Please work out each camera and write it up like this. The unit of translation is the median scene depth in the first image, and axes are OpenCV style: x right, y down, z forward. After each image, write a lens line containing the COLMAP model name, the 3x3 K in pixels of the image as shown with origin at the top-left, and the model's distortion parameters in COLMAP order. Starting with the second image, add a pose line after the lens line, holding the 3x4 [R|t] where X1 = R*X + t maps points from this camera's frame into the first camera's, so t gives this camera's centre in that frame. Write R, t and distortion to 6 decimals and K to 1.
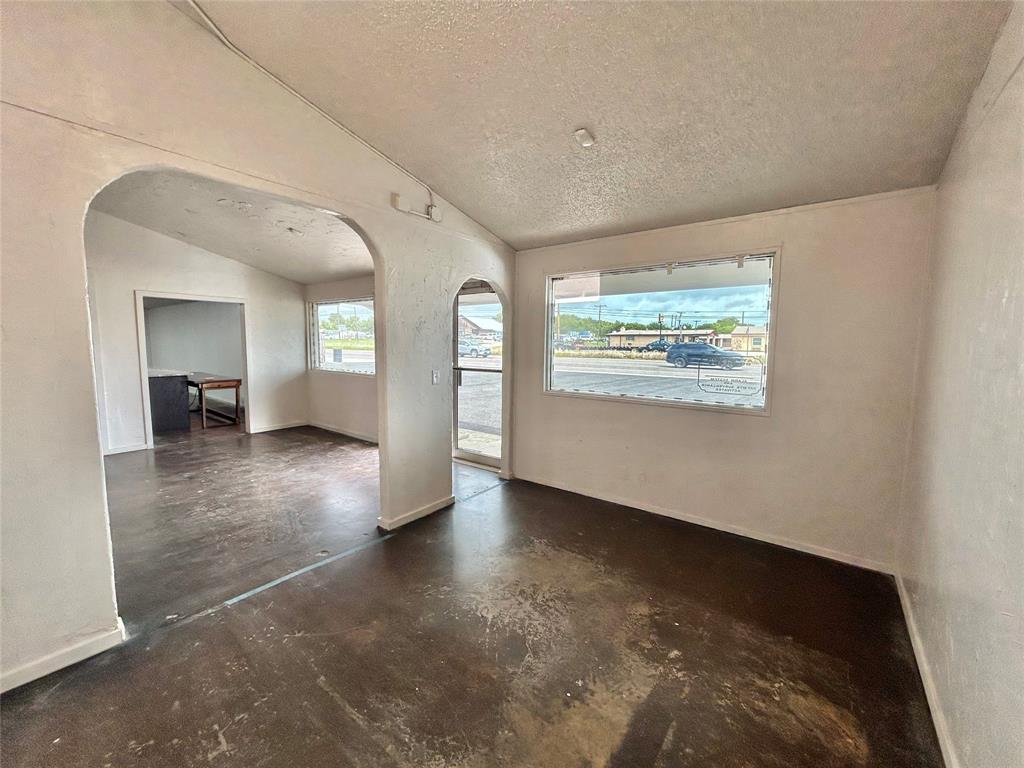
lens RADIAL K [[413.9, 0, 512.1], [0, 413.9, 383.7], [0, 0, 1]] dist [-0.000923, 0.000158]
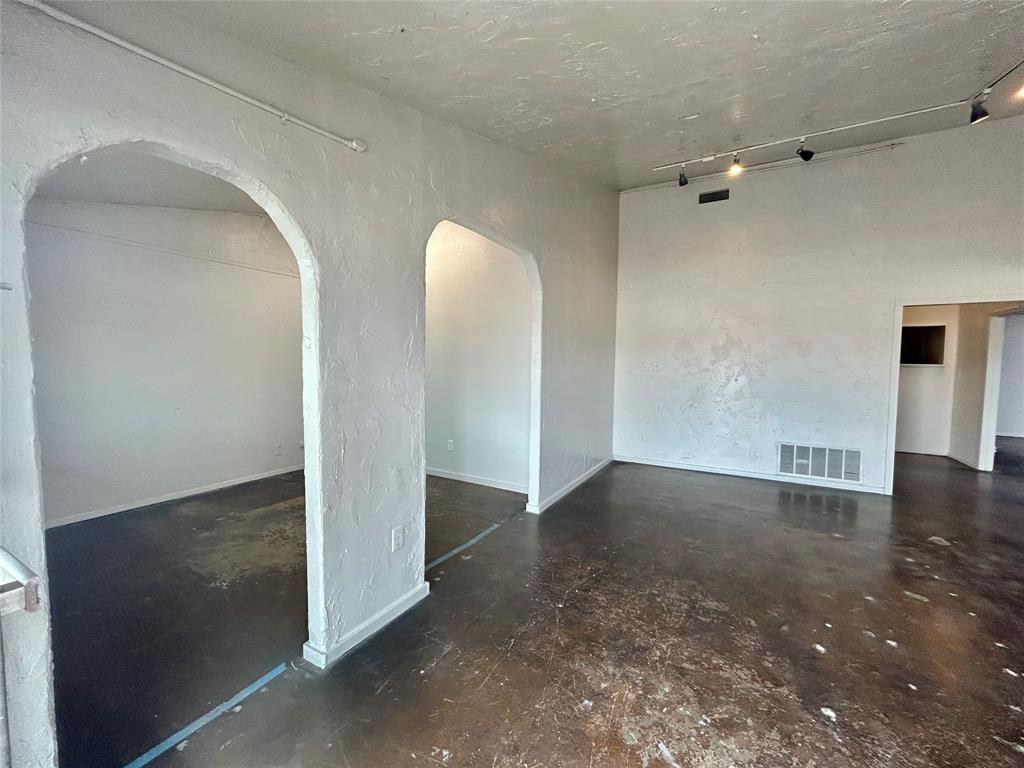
lens RADIAL K [[413.9, 0, 512.5], [0, 413.9, 385.0], [0, 0, 1]] dist [-0.000923, 0.000158]
pose [[-0.990183, -0.013872, -0.139088, -0.410855], [-0.035762, 0.987086, 0.156148, -0.172737], [0.135126, 0.159589, -0.977892, 1.905585]]
